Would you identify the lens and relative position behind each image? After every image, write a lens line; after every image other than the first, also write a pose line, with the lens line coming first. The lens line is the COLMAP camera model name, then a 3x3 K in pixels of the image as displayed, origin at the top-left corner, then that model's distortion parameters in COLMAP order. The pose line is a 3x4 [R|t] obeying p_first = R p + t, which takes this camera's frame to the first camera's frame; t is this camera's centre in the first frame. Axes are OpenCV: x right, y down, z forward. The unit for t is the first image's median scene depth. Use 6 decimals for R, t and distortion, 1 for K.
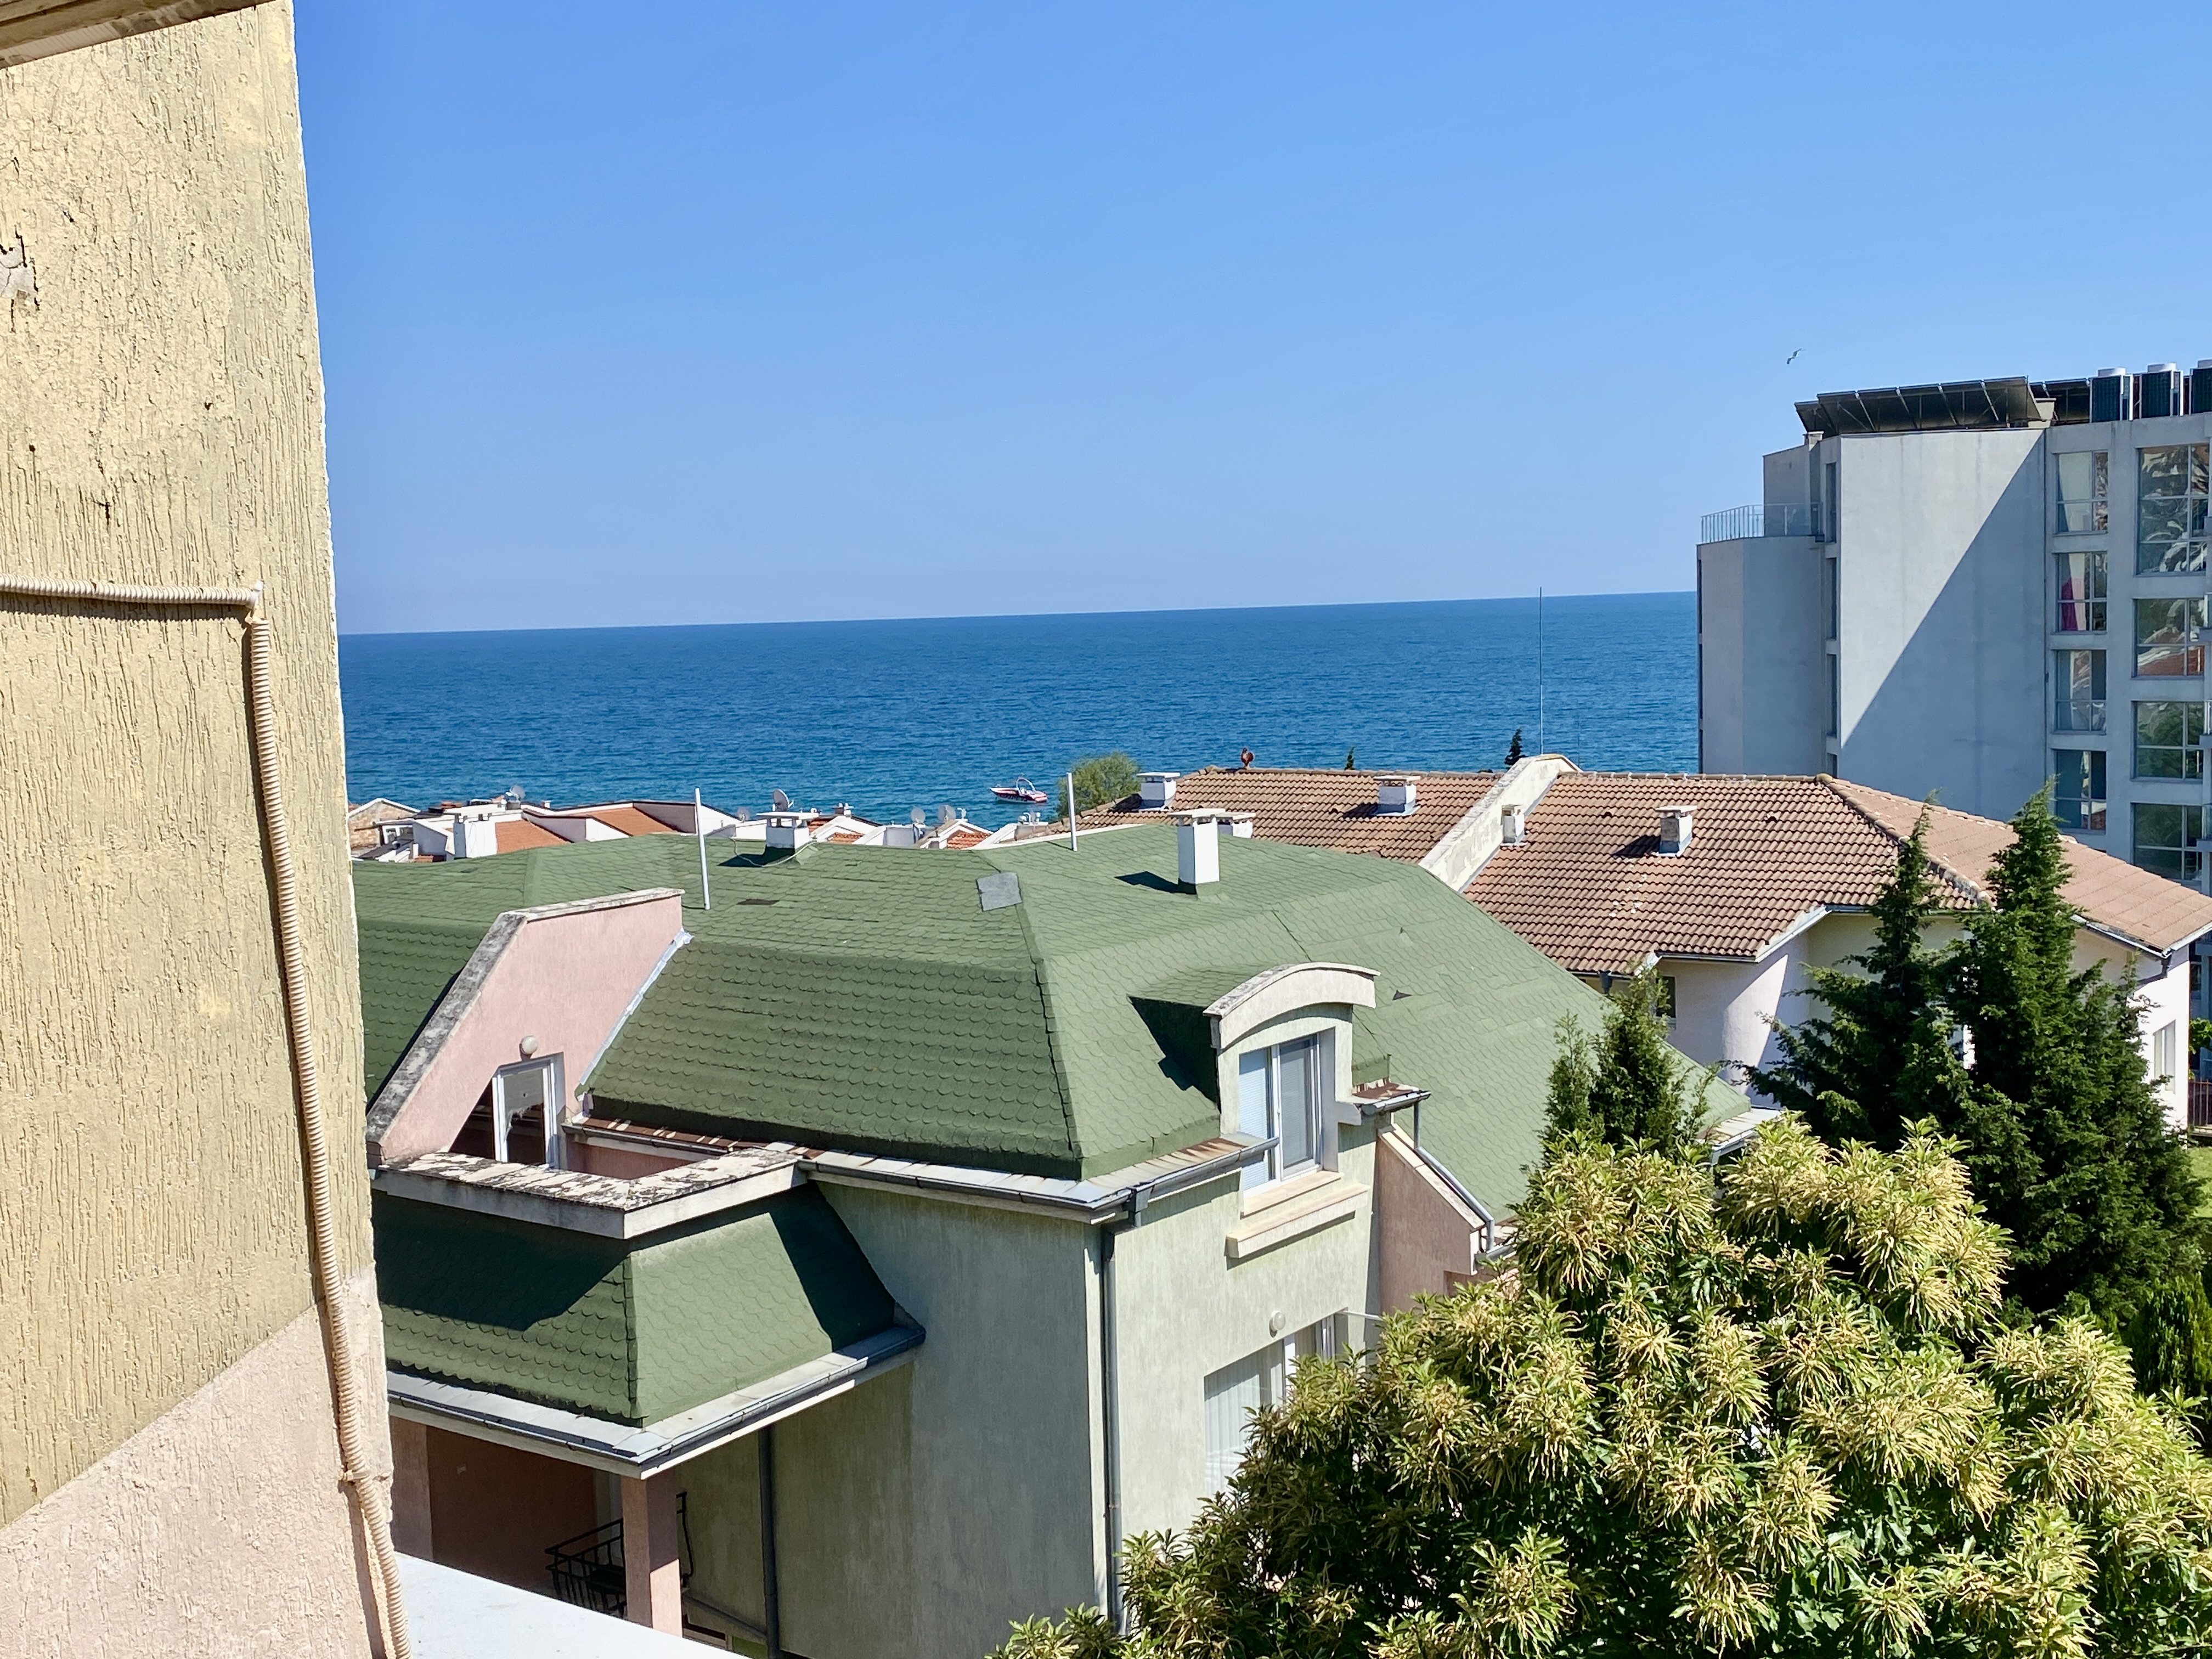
lens RADIAL K [[2487.3, 0, 1061.0], [0, 2487.3, 833.7], [0, 0, 1]] dist [0.021695, 0.000000]
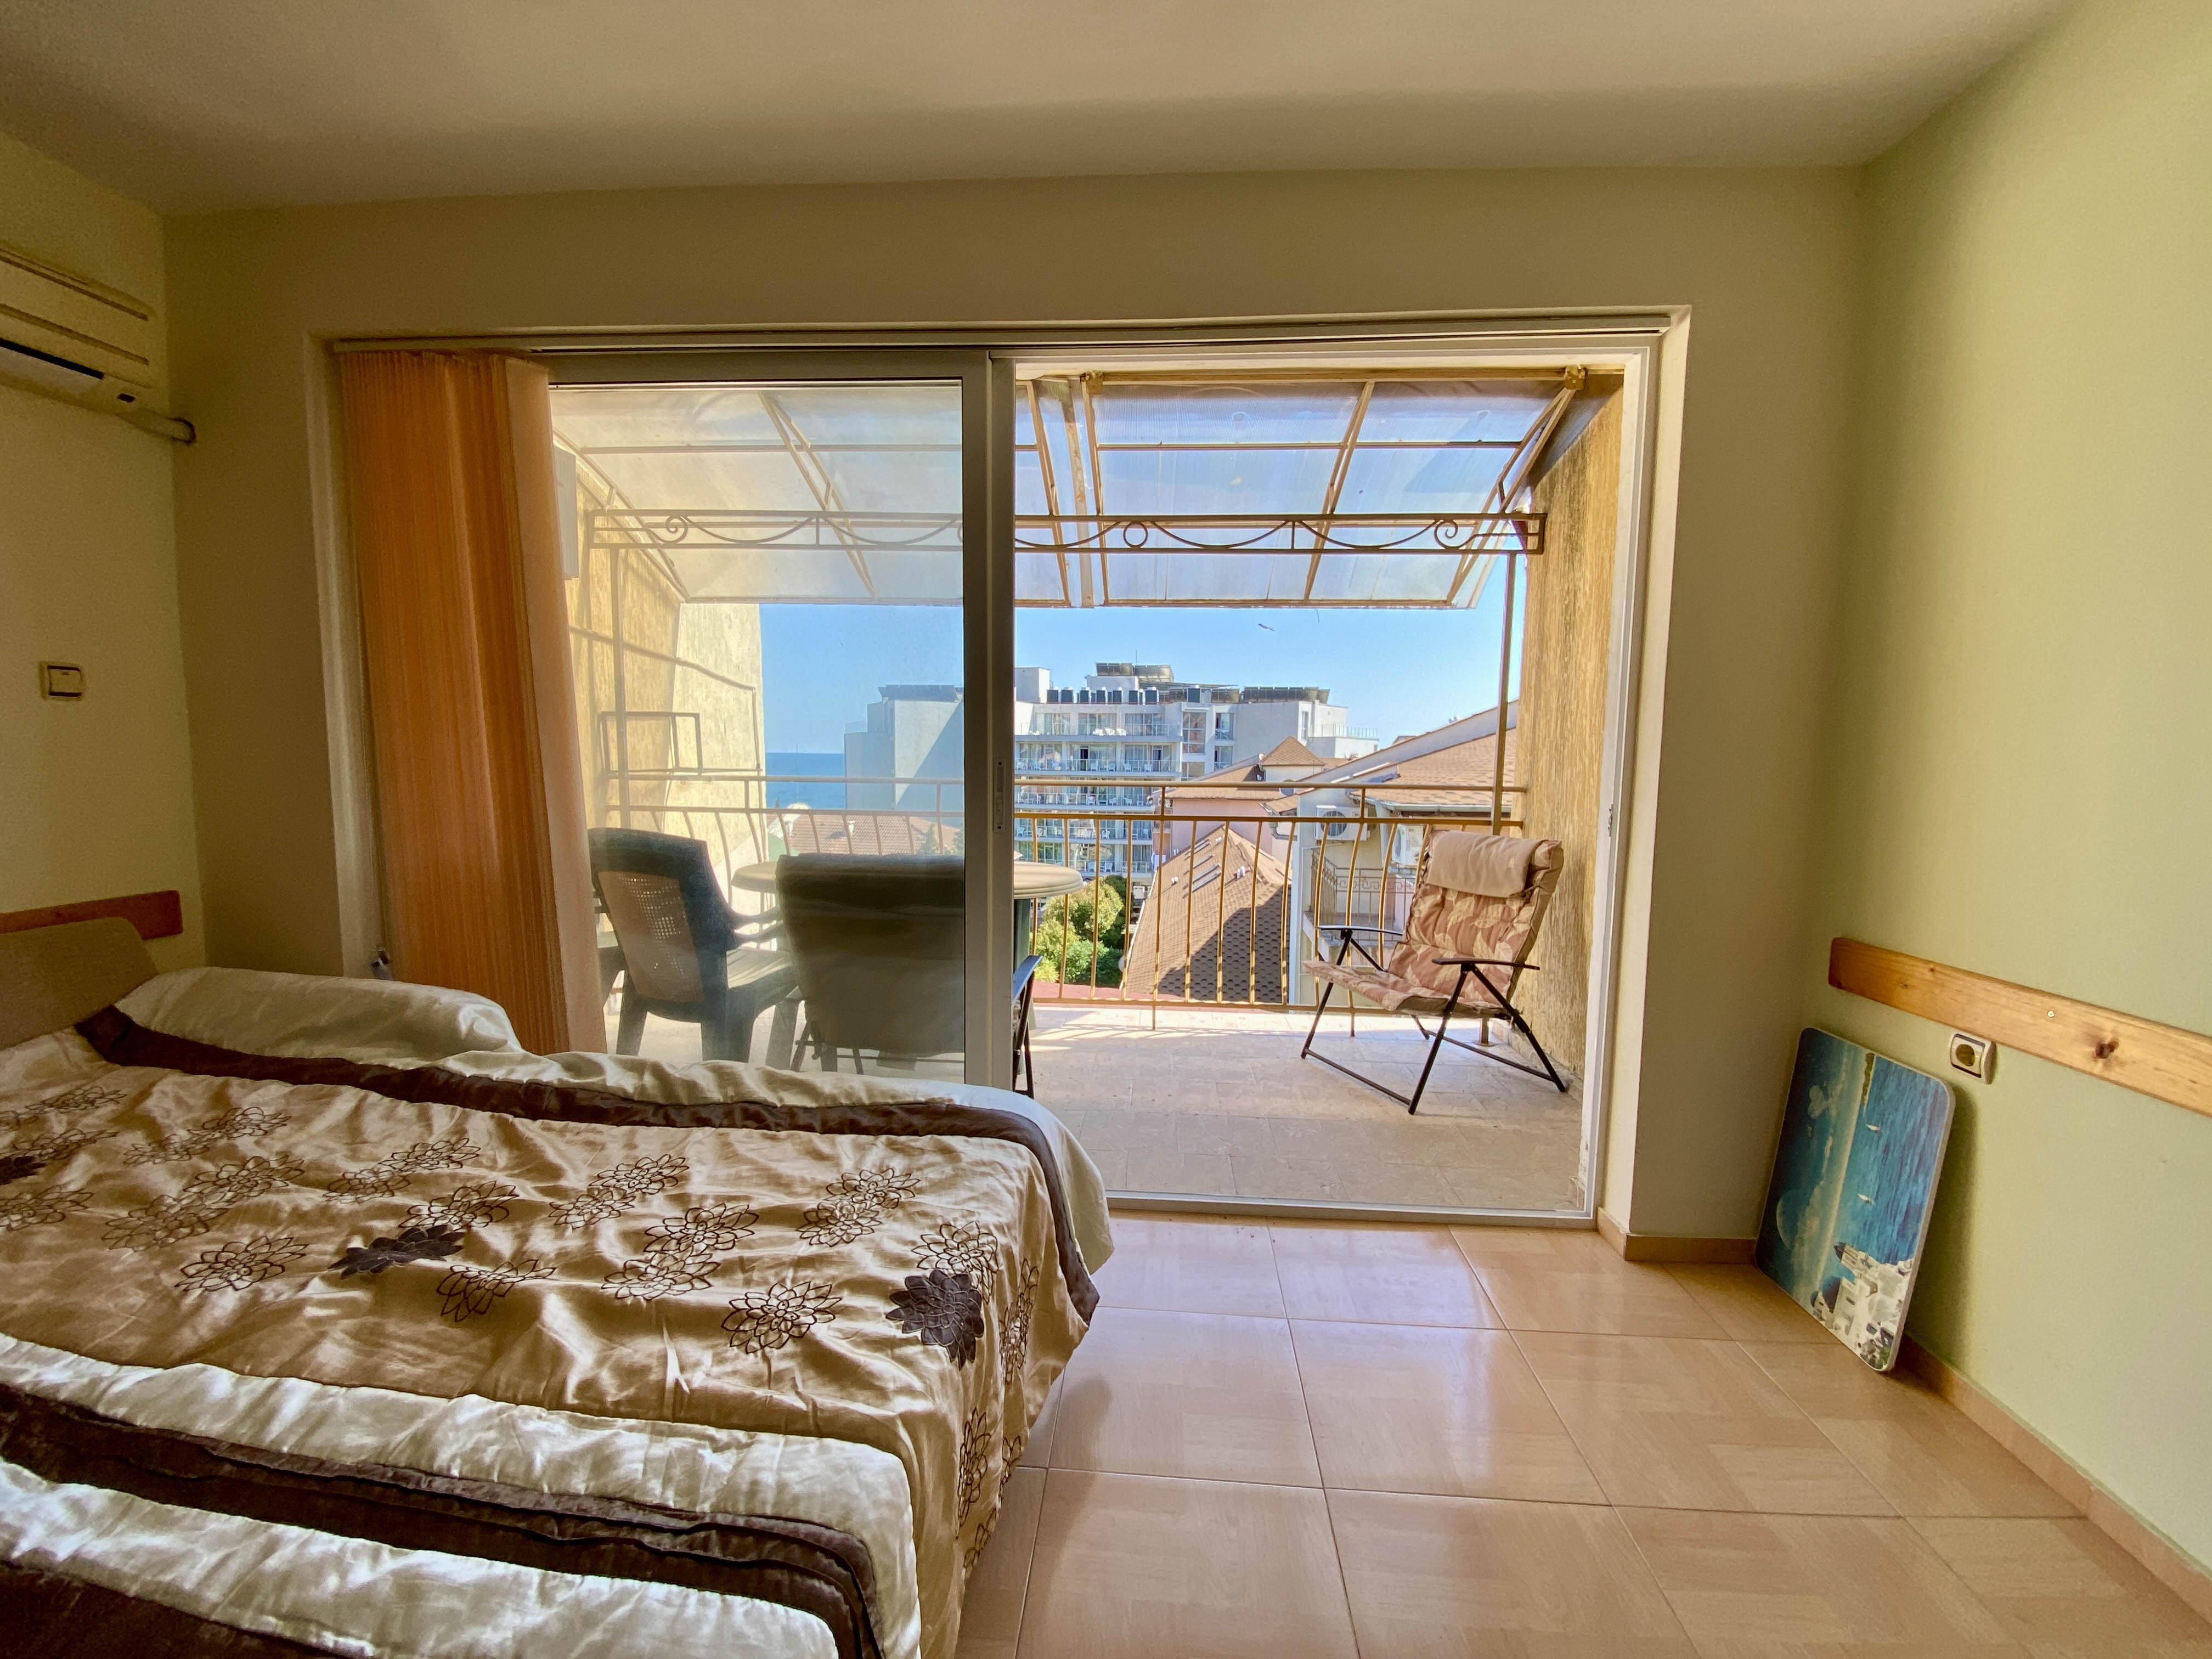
lens RADIAL K [[898.2, 0, 1095.4], [0, 898.2, 846.8], [0, 0, 1]] dist [0.010461, -0.015228]
pose [[0.861894, -0.009618, 0.506998, -0.088745], [0.006785, 0.999949, 0.007437, 0.029869], [-0.507043, -0.002970, 0.861915, -0.132005]]
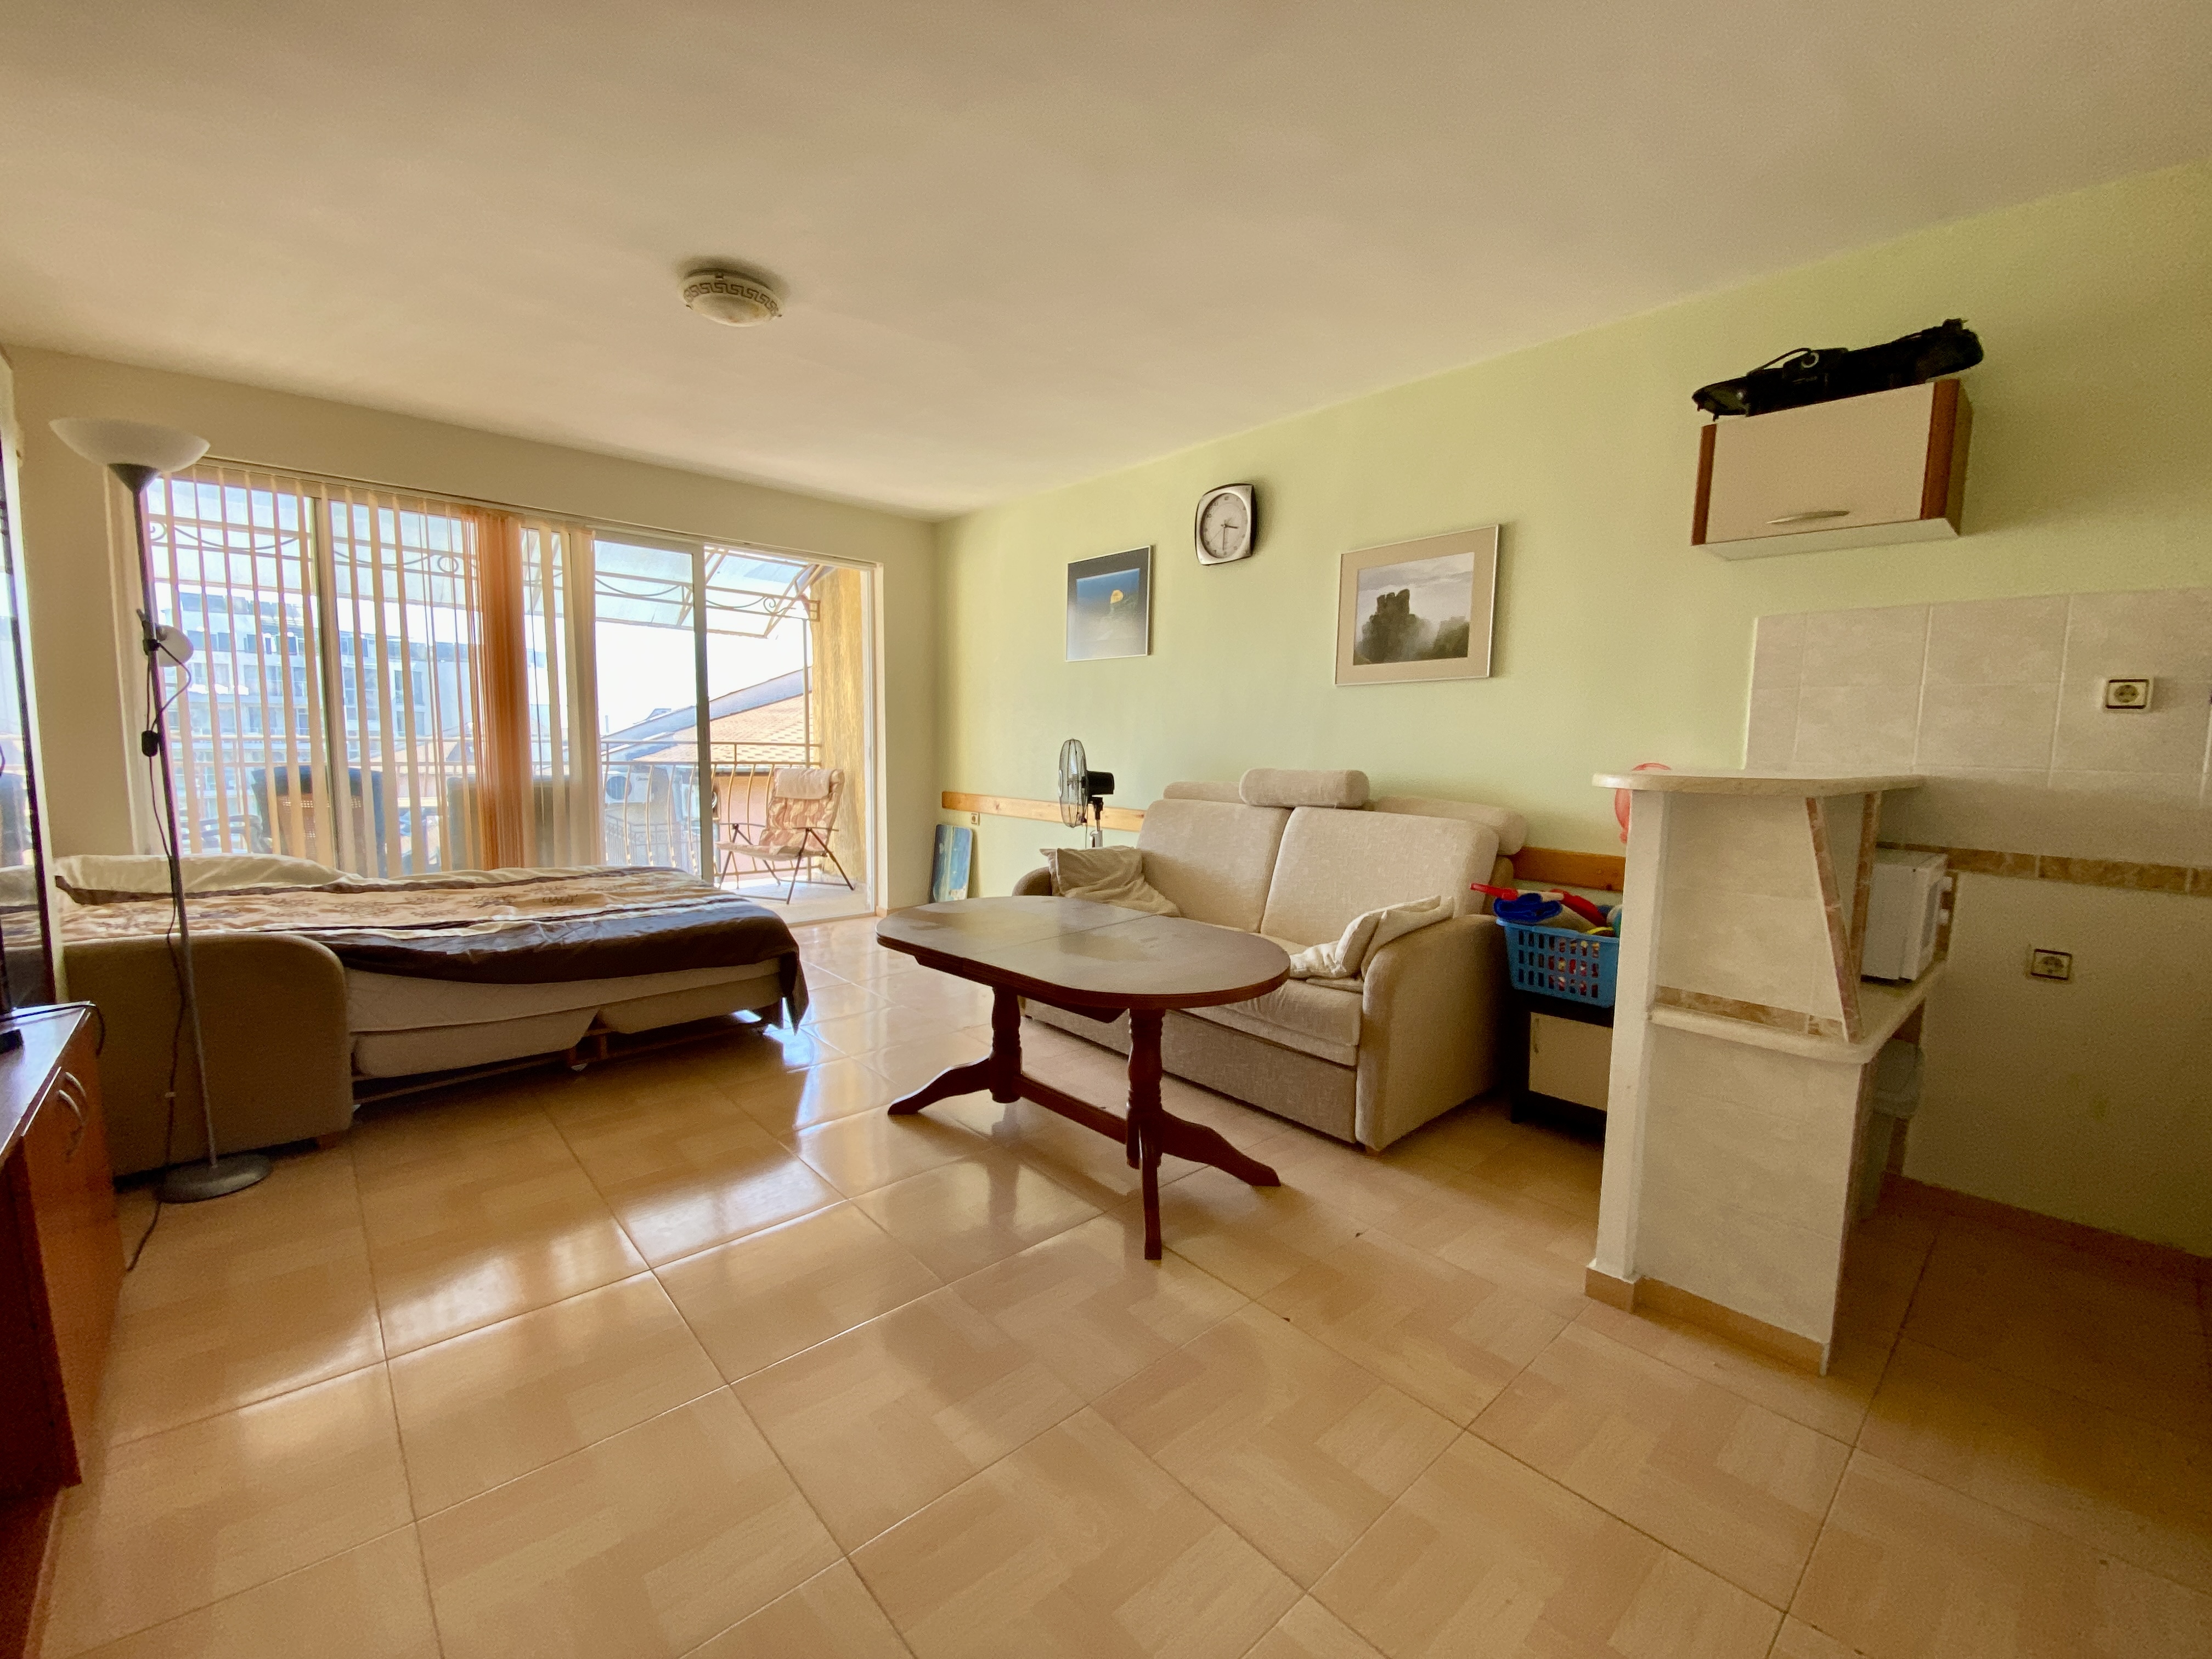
lens RADIAL K [[898.2, 0, 1098.3], [0, 898.2, 845.6], [0, 0, 1]] dist [0.010461, -0.015228]
pose [[0.230590, -0.076919, 0.970006, -0.227157], [0.061128, 0.996047, 0.064453, 0.042188], [-0.971129, 0.044433, 0.234380, -0.198486]]
